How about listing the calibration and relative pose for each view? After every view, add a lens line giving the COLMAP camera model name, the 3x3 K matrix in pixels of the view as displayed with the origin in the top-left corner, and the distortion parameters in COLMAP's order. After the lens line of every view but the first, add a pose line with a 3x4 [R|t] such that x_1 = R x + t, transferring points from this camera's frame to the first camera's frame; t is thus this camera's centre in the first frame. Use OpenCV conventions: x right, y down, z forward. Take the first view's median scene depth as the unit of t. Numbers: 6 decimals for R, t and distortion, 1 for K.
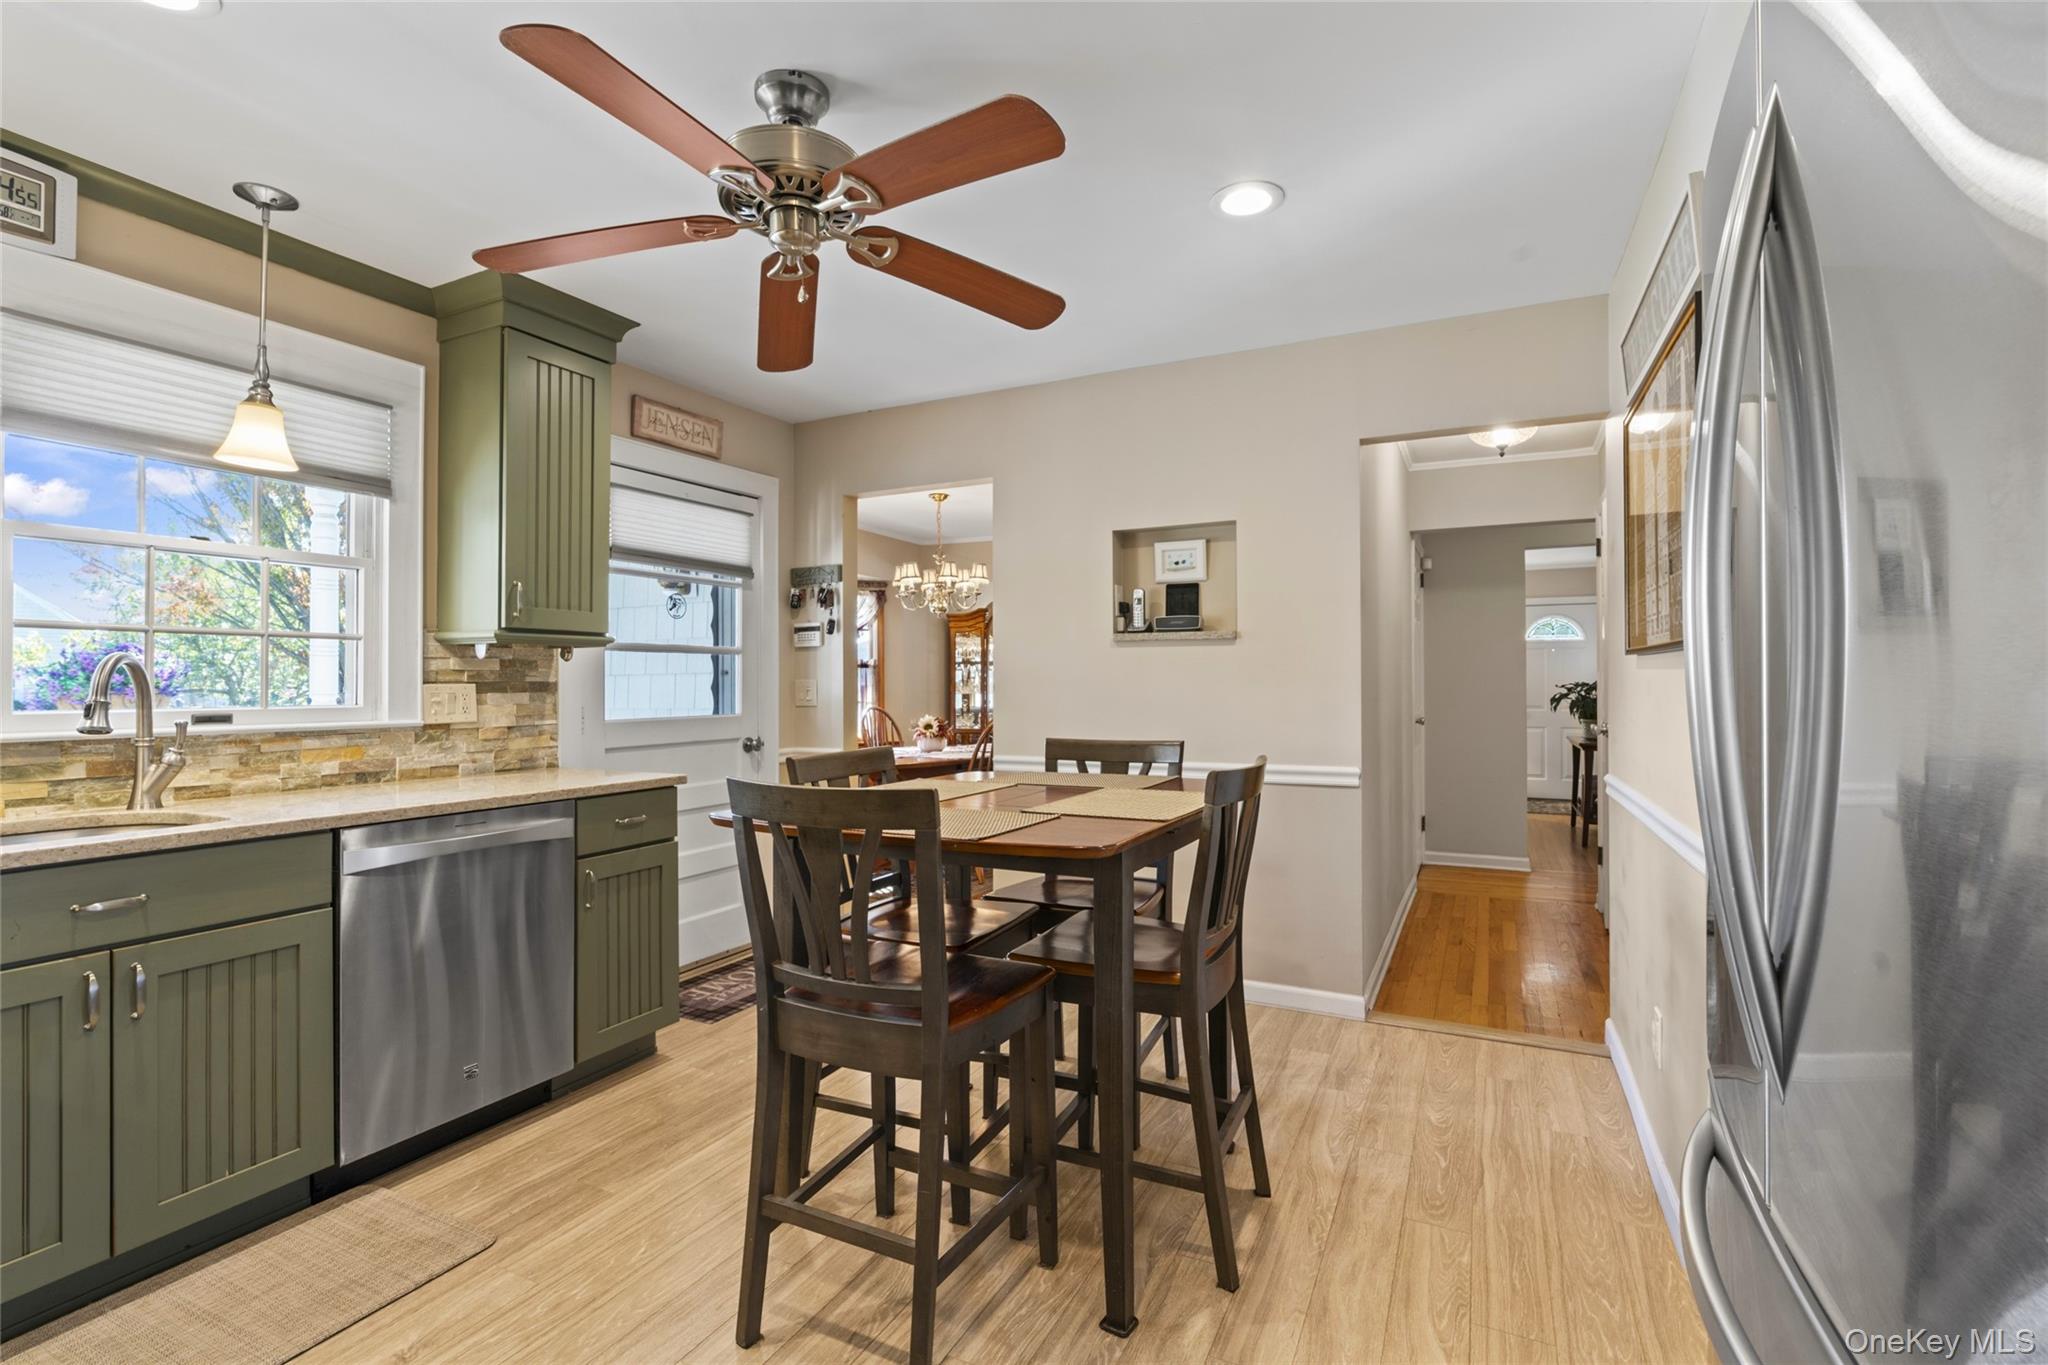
lens RADIAL K [[907.7, 0, 1023.2], [0, 907.7, 676.8], [0, 0, 1]] dist [-0.004258, 0.000102]
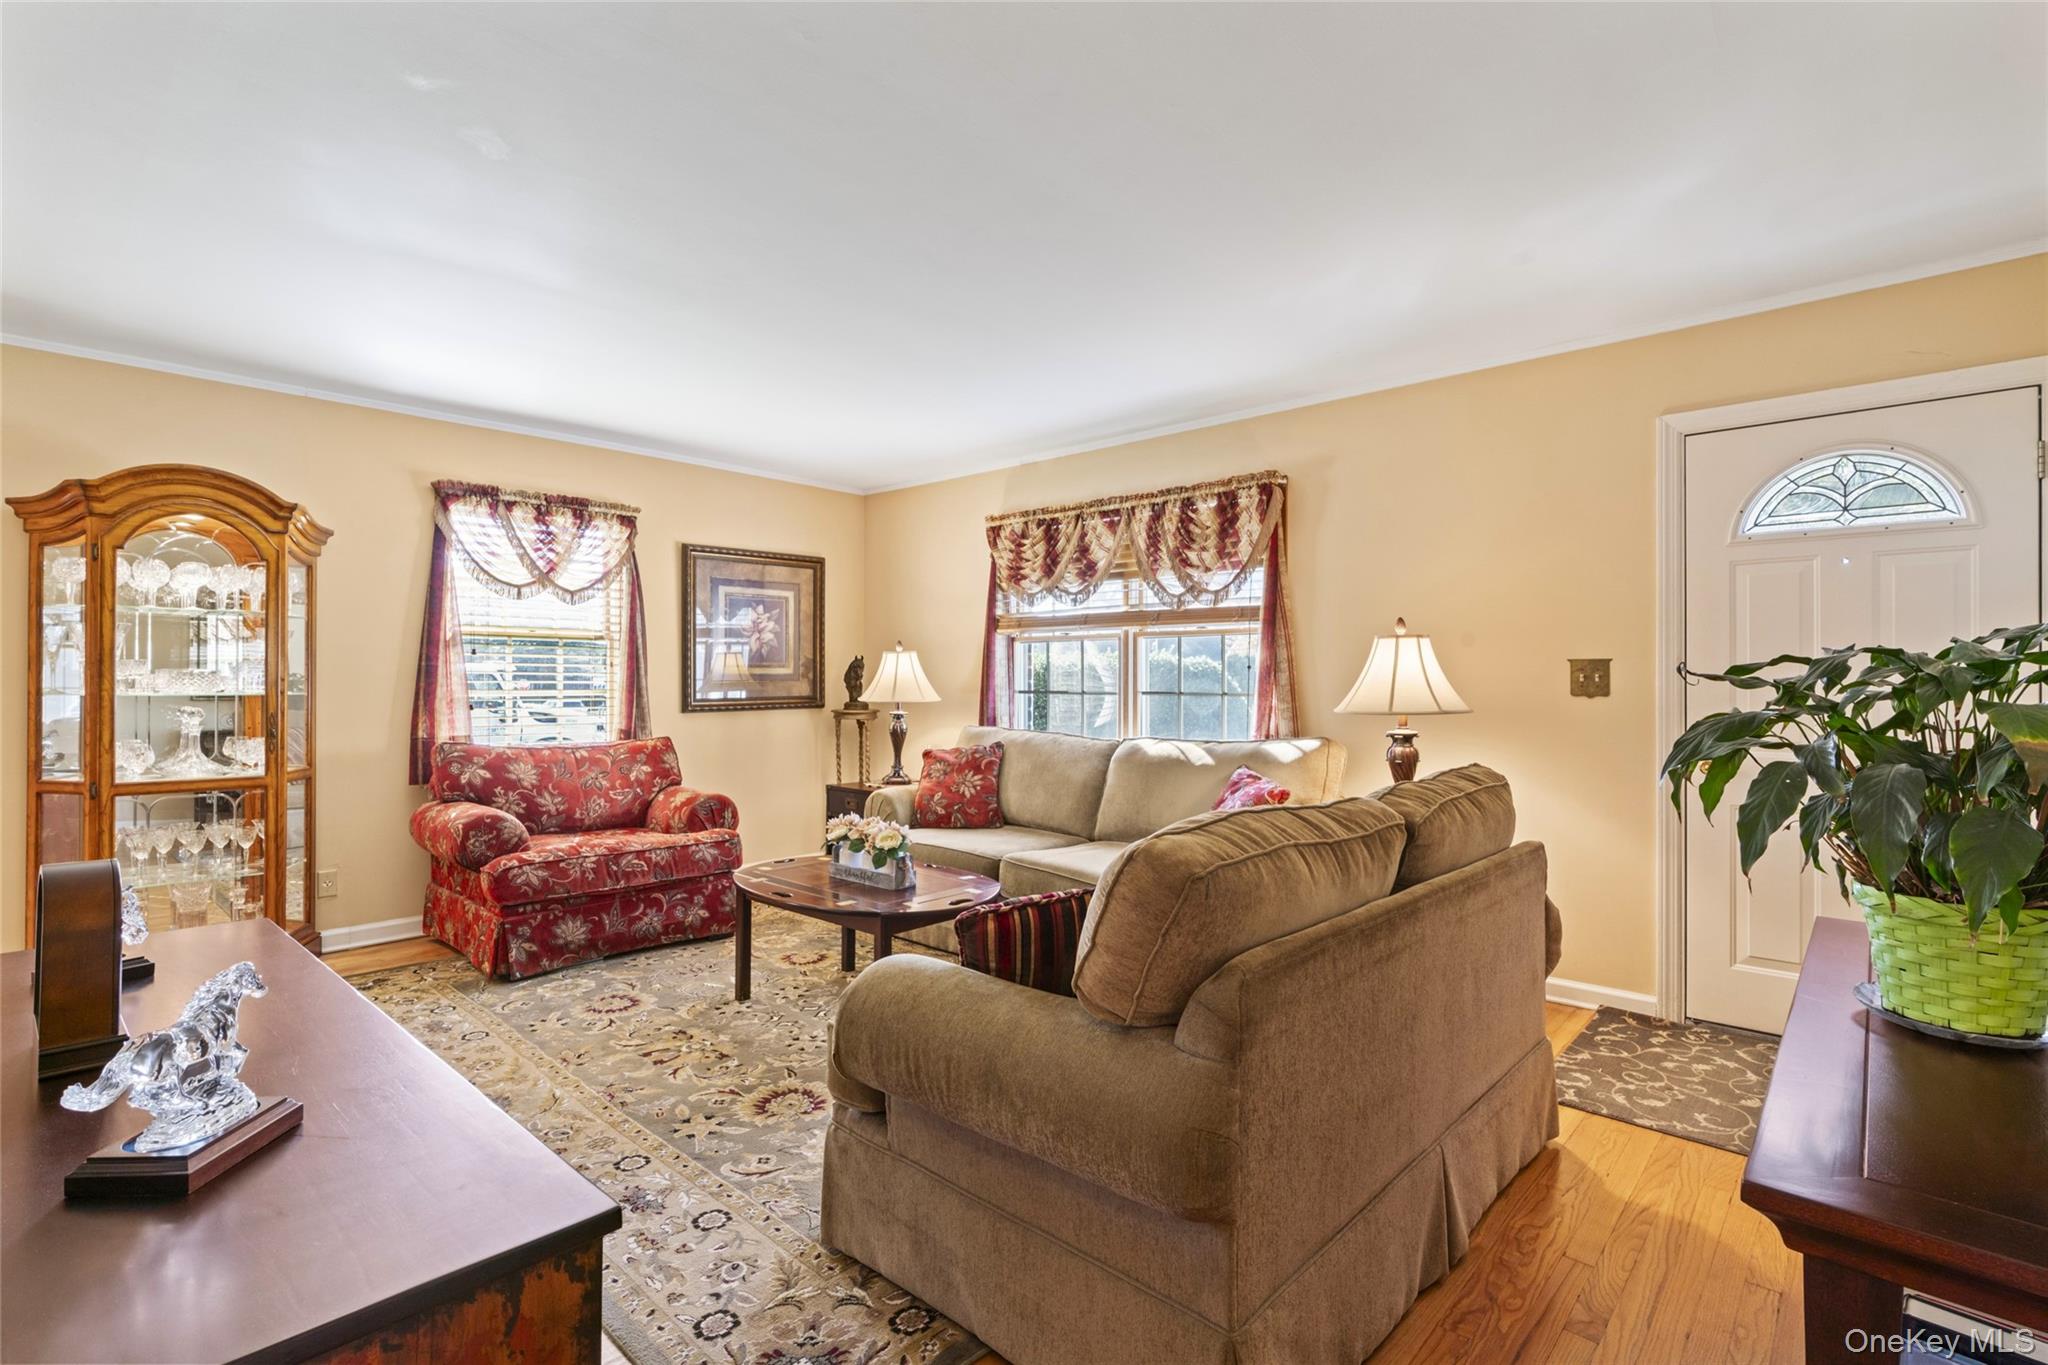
lens RADIAL K [[945.1, 0, 1024.5], [0, 945.1, 679.9], [0, 0, 1]] dist [-0.009795, 0.005548]
pose [[0.962364, 0.000383, -0.271764, 0.502944], [0.001963, 0.999963, 0.008361, 0.010212], [0.271757, -0.008579, 0.962328, 0.779060]]
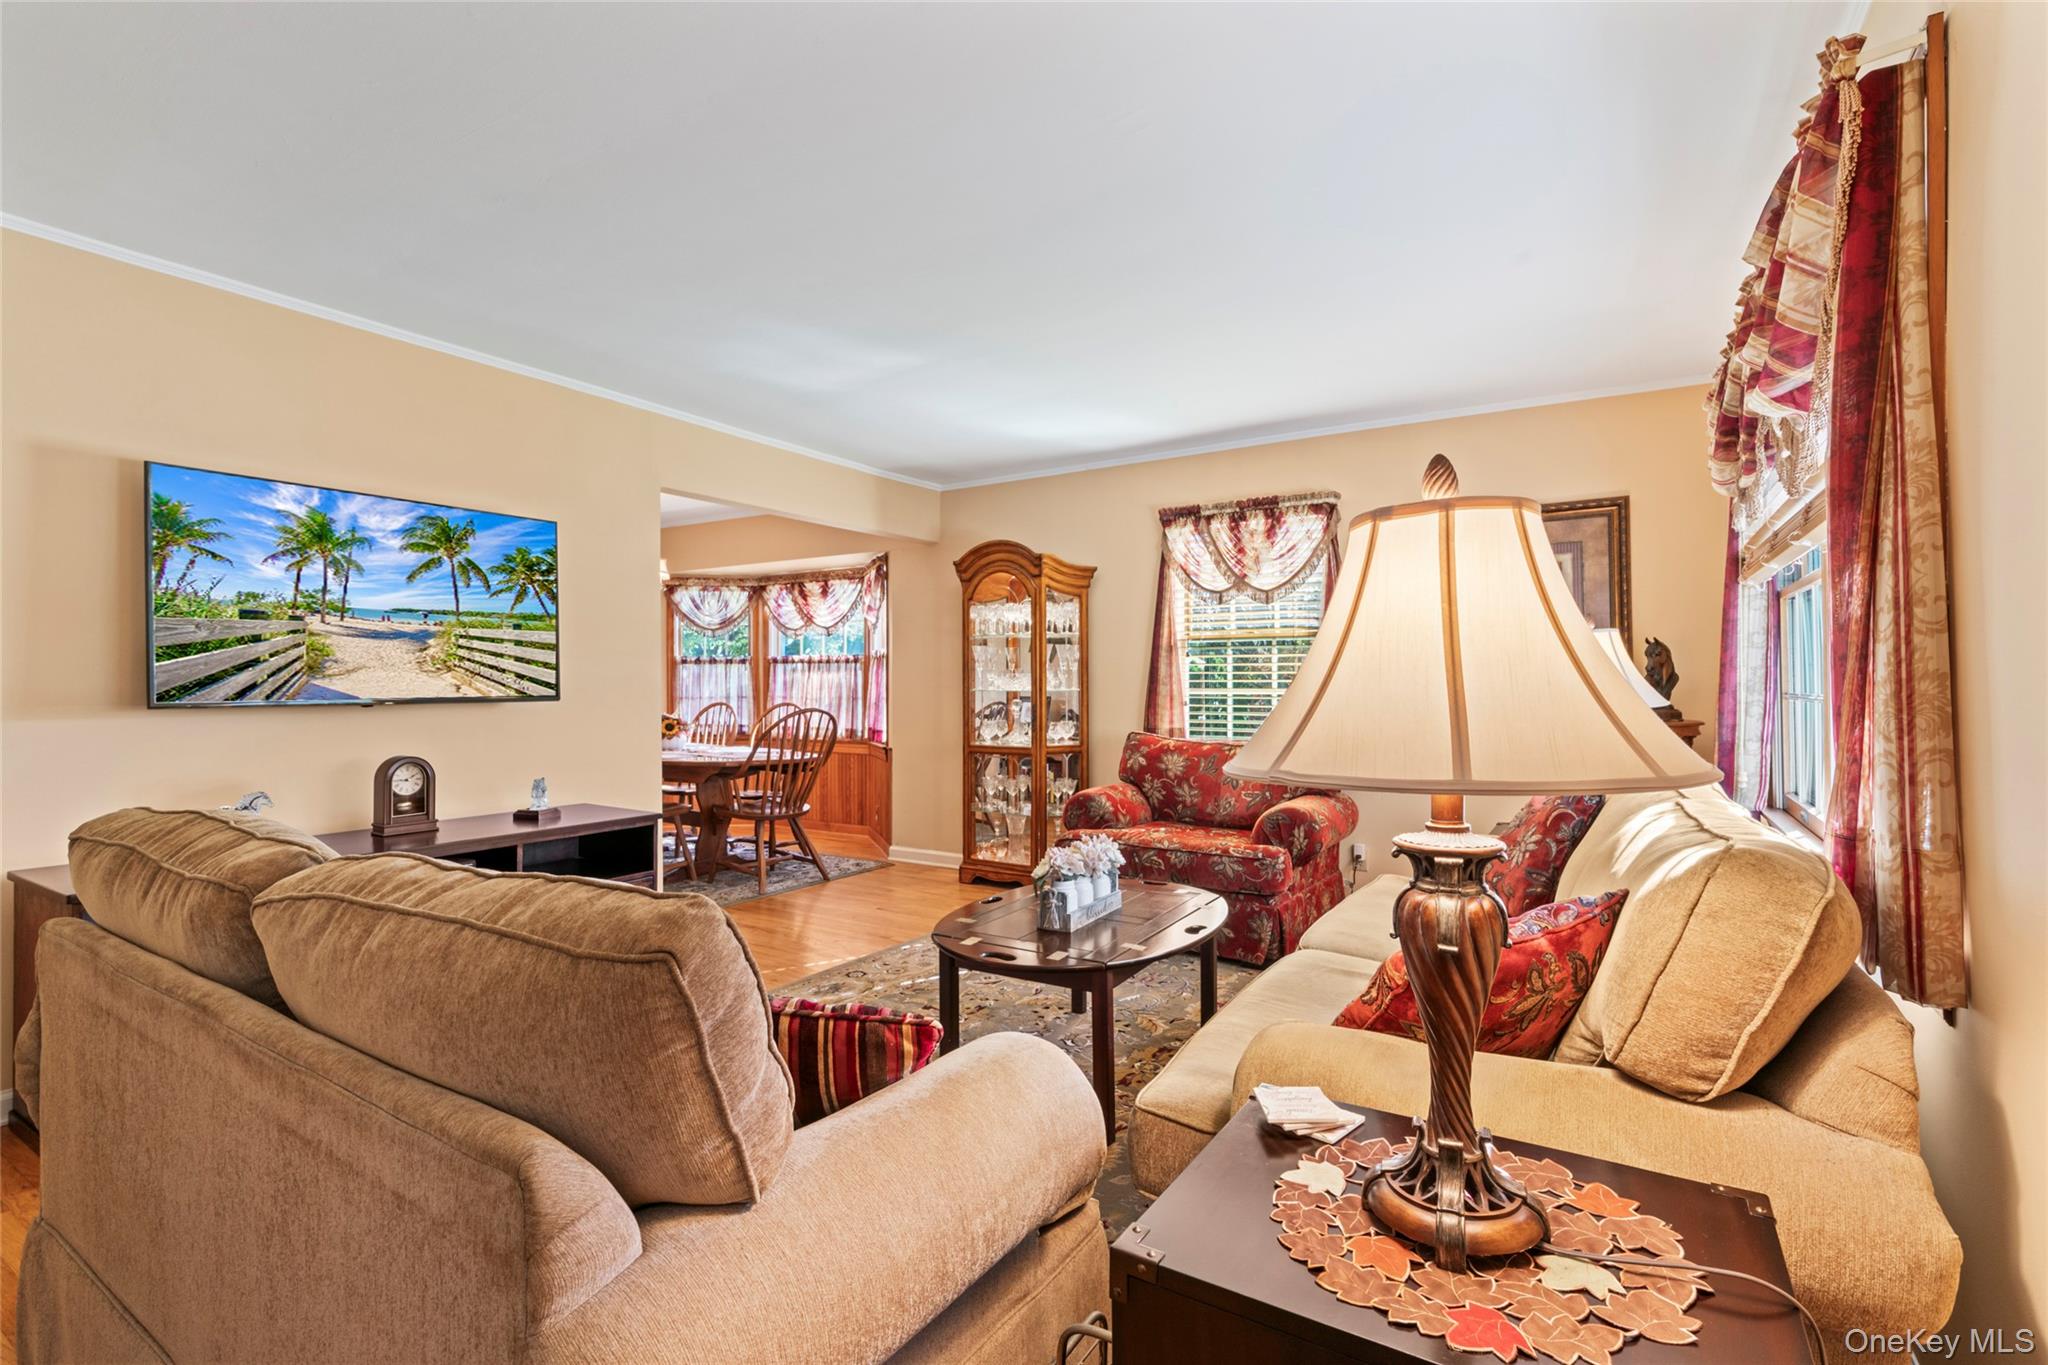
lens RADIAL K [[945.1, 0, 1031.5], [0, 945.1, 677.4], [0, 0, 1]] dist [-0.009795, 0.005548]
pose [[-0.084375, -0.006258, -0.996414, 0.690454], [0.014369, 0.999869, -0.007496, 0.016563], [0.996330, -0.014950, -0.084274, 1.206579]]
